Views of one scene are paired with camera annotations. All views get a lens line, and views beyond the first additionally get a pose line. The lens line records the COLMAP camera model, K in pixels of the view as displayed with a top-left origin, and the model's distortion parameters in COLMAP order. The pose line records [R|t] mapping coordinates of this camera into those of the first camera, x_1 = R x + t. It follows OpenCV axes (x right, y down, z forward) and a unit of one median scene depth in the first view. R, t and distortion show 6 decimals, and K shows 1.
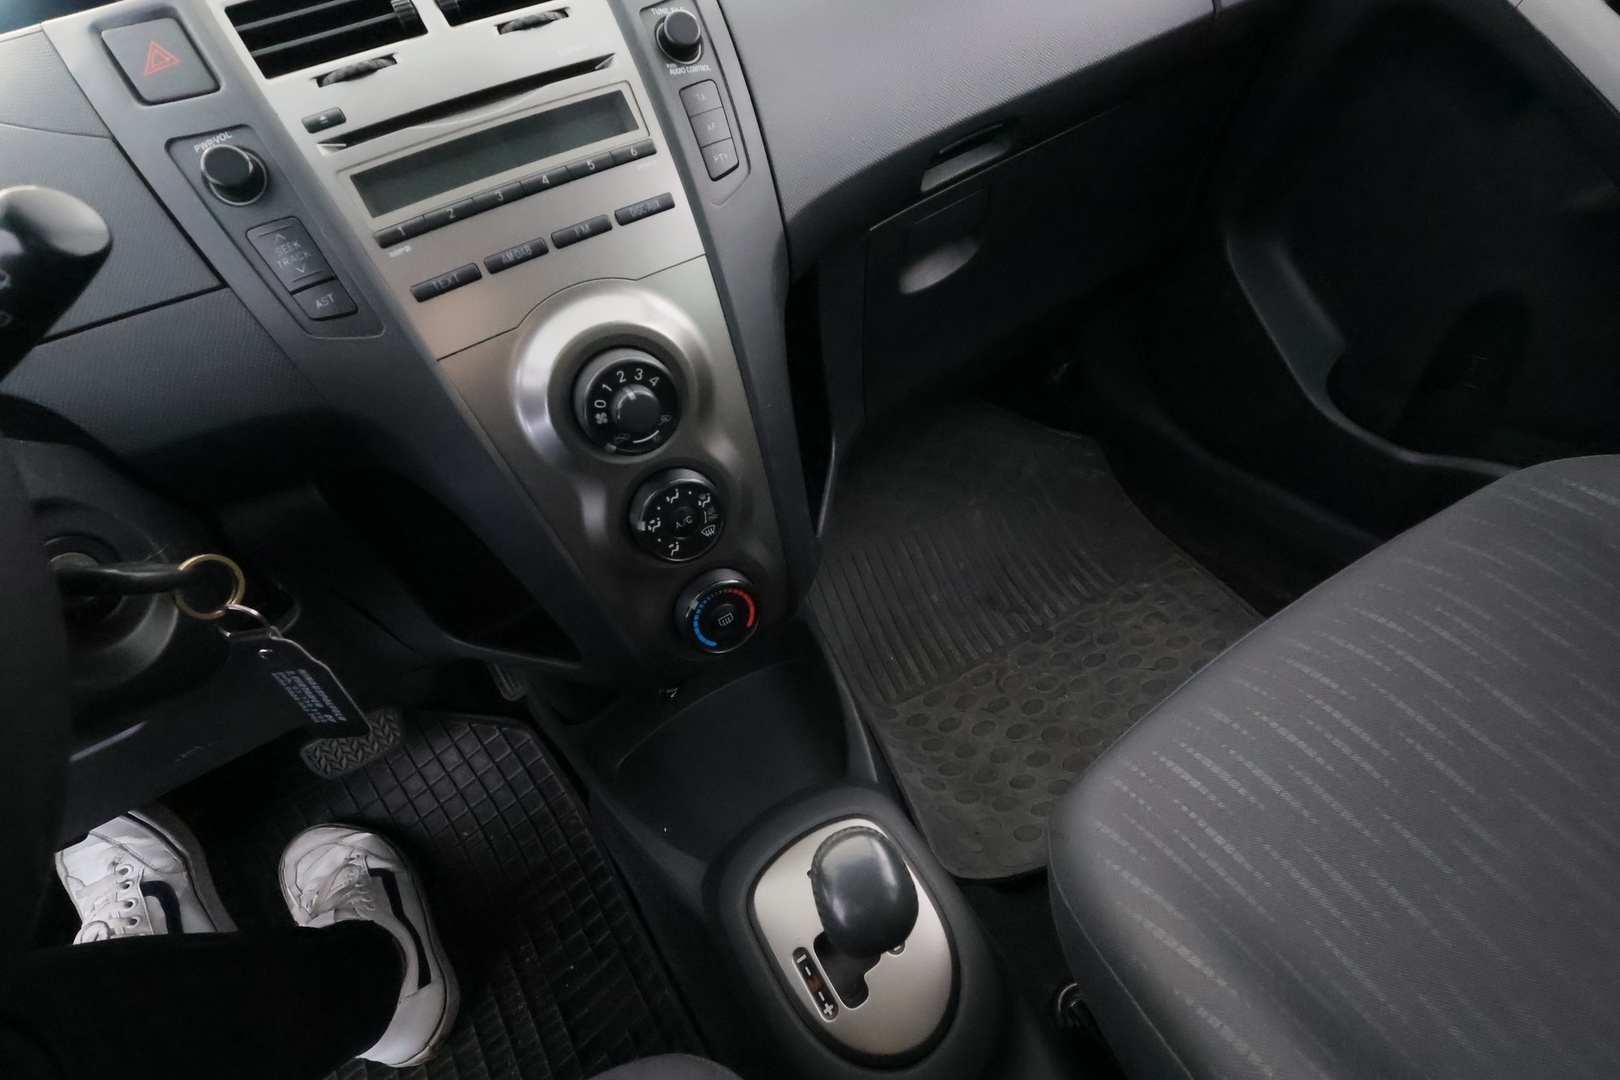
lens RADIAL K [[761.5, 0, 808.6], [0, 761.5, 539.1], [0, 0, 1]] dist [-0.011798, -0.001338]
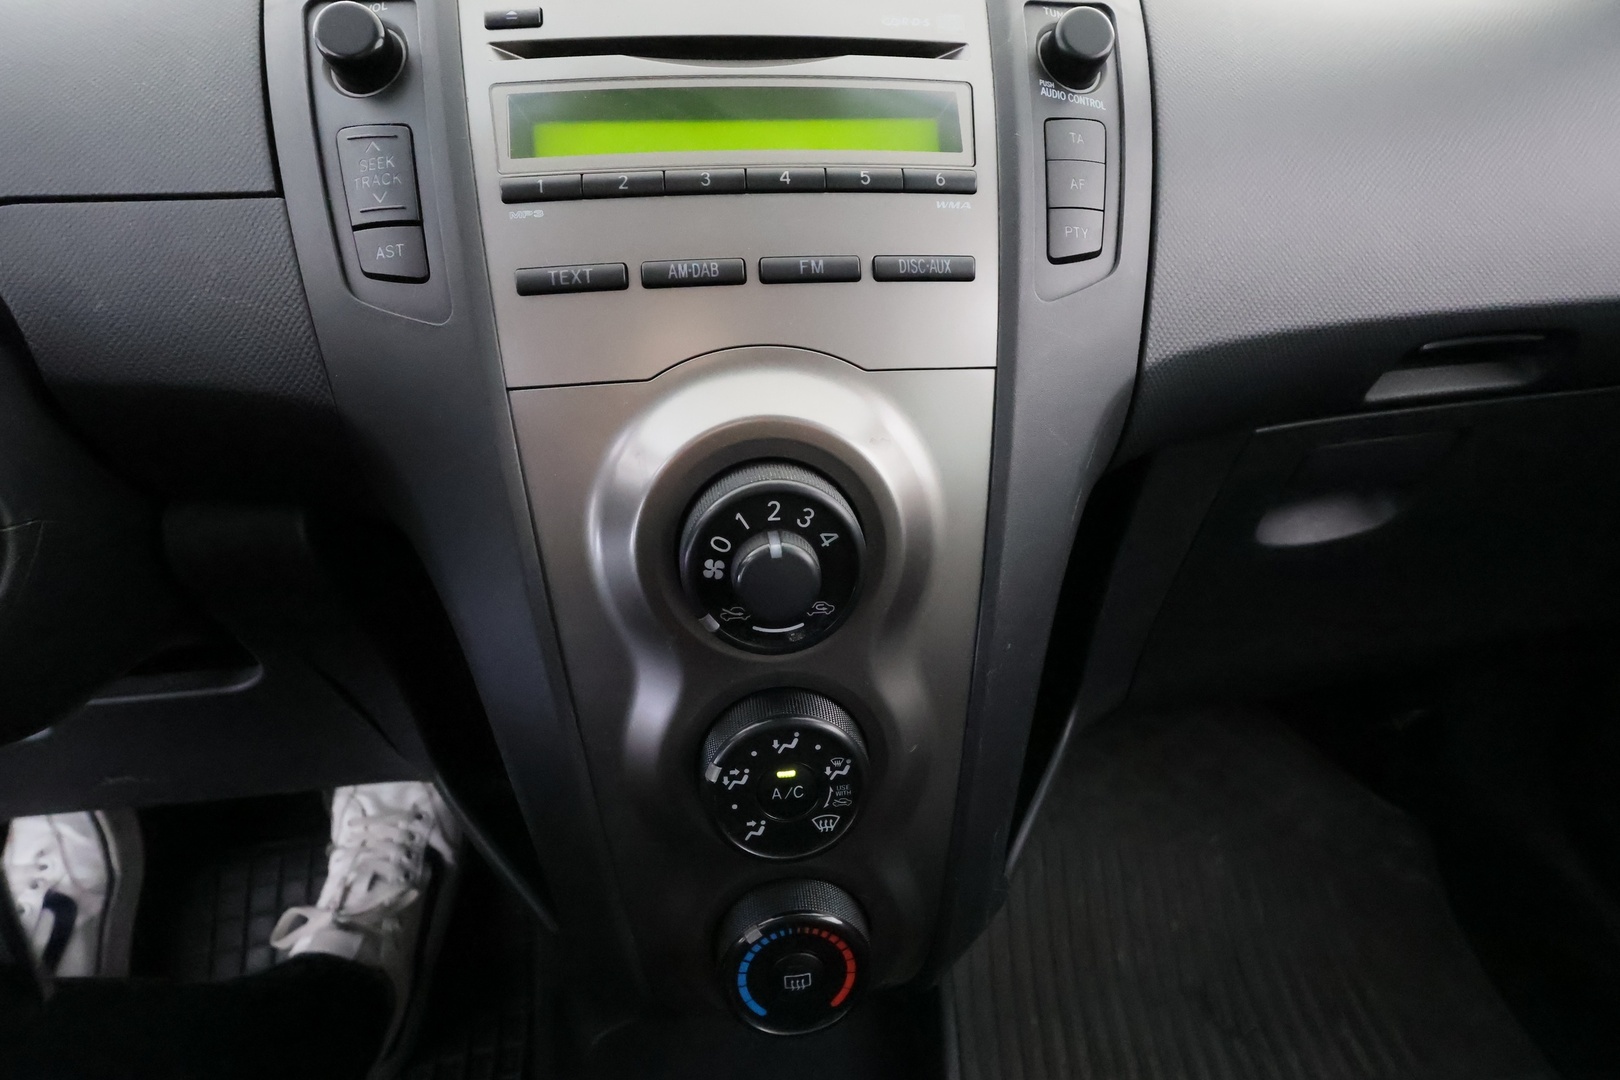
lens RADIAL K [[761.5, 0, 800.3], [0, 761.5, 545.8], [0, 0, 1]] dist [-0.011798, -0.001338]
pose [[0.901483, 0.327749, -0.282681, -0.061533], [-0.380762, 0.911087, -0.157928, -0.102753], [0.205786, 0.250004, 0.946124, 0.452495]]
